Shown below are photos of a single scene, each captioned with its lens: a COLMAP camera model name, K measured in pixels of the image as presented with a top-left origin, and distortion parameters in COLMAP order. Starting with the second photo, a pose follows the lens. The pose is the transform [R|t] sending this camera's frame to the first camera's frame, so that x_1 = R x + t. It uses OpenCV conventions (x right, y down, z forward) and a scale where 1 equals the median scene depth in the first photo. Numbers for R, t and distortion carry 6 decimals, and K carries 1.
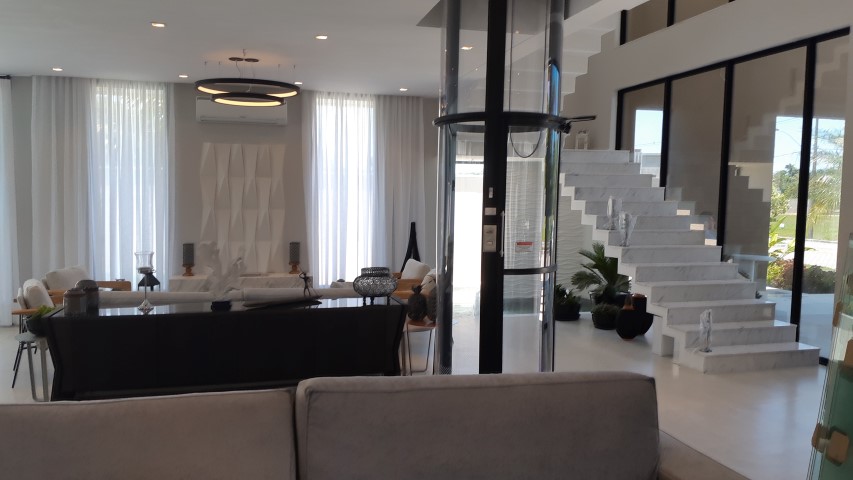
lens RADIAL K [[688.8, 0, 427.4], [0, 688.8, 255.1], [0, 0, 1]] dist [0.093944, -0.207294]
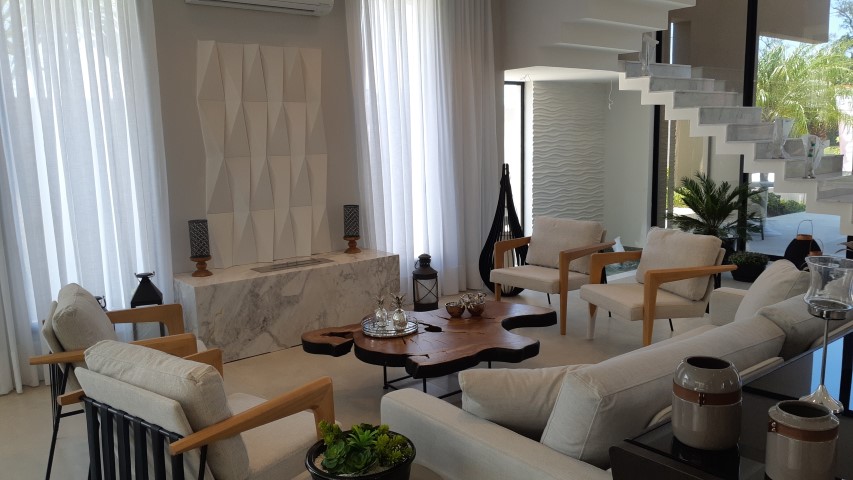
lens RADIAL K [[688.8, 0, 427.4], [0, 688.8, 255.1], [0, 0, 1]] dist [0.093944, -0.207294]
pose [[0.910699, -0.103288, 0.399949, -0.400234], [0.070670, 0.992917, 0.095506, -0.029384], [-0.406981, -0.058713, 0.911548, 0.396856]]
